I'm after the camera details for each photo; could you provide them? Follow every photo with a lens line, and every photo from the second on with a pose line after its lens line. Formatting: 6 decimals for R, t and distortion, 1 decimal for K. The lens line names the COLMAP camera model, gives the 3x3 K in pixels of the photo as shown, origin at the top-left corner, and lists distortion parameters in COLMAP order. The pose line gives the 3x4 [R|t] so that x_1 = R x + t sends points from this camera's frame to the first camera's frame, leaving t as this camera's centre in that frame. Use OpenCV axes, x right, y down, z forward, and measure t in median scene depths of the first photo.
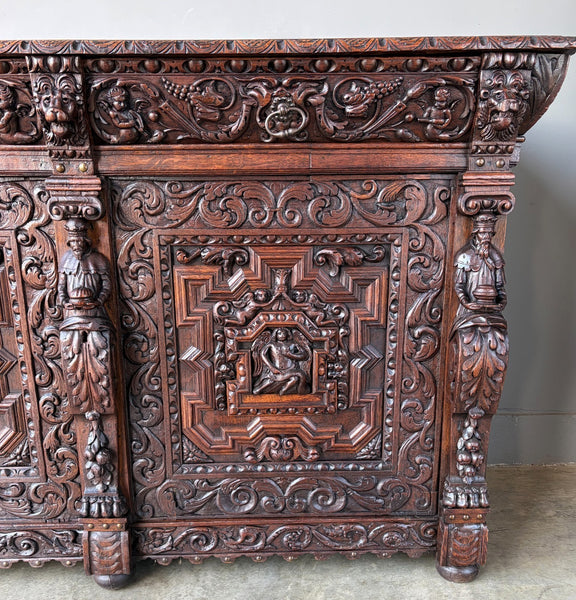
lens RADIAL K [[628.3, 0, 291.9], [0, 628.3, 368.6], [0, 0, 1]] dist [0.030400, 0.000000]
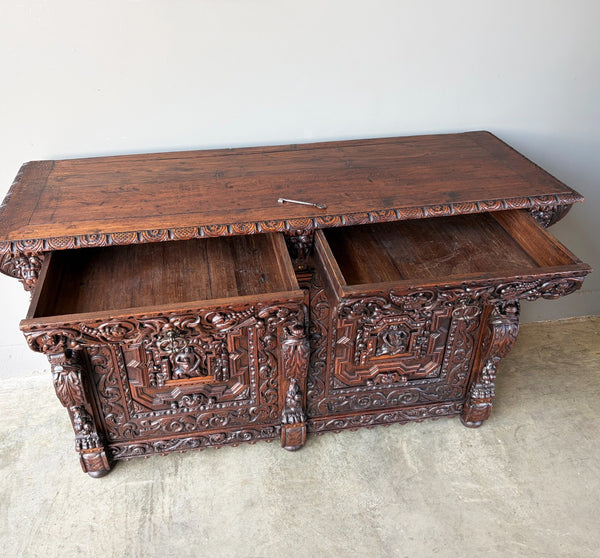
lens RADIAL K [[570.9, 0, 269.9], [0, 570.9, 279.3], [0, 0, 1]] dist [0.021930, 0.000000]
pose [[0.992811, -0.074011, 0.094071, -0.506974], [0.040547, 0.947406, 0.317455, -0.707206], [-0.112619, -0.311358, 0.943596, -0.444497]]
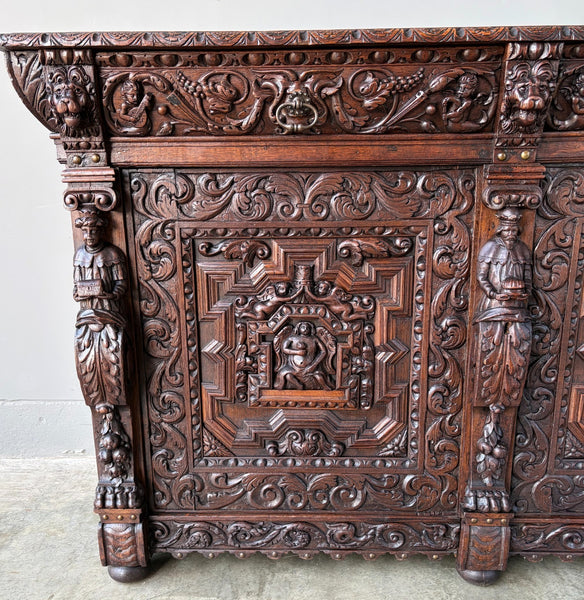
lens RADIAL K [[624.3, 0, 279.0], [0, 624.3, 345.1], [0, 0, 1]] dist [0.033530, 0.000000]
pose [[0.997744, 0.009298, -0.066490, -0.573382], [-0.010303, 0.999837, -0.014793, -0.004995], [0.066342, 0.015445, 0.997677, 0.005027]]
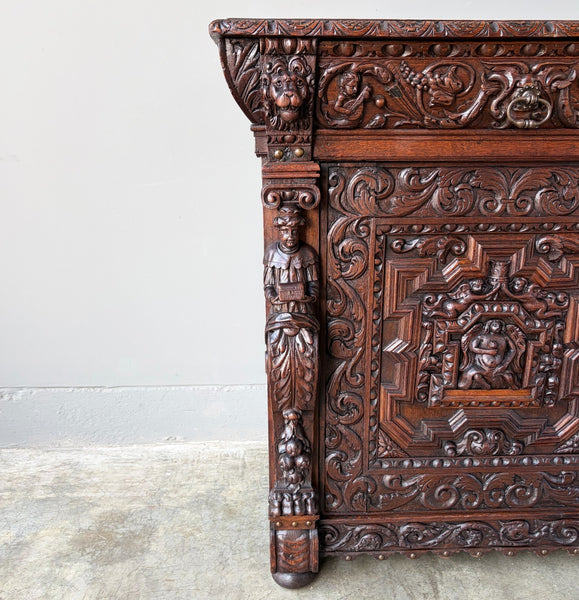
lens RADIAL K [[628.3, 0, 292.5], [0, 628.3, 315.9], [0, 0, 1]] dist [0.030400, 0.000000]
pose [[0.999964, -0.001065, 0.008427, -0.909232], [0.000848, 0.999668, 0.025756, -0.086349], [-0.008452, -0.025748, 0.999633, 0.037467]]
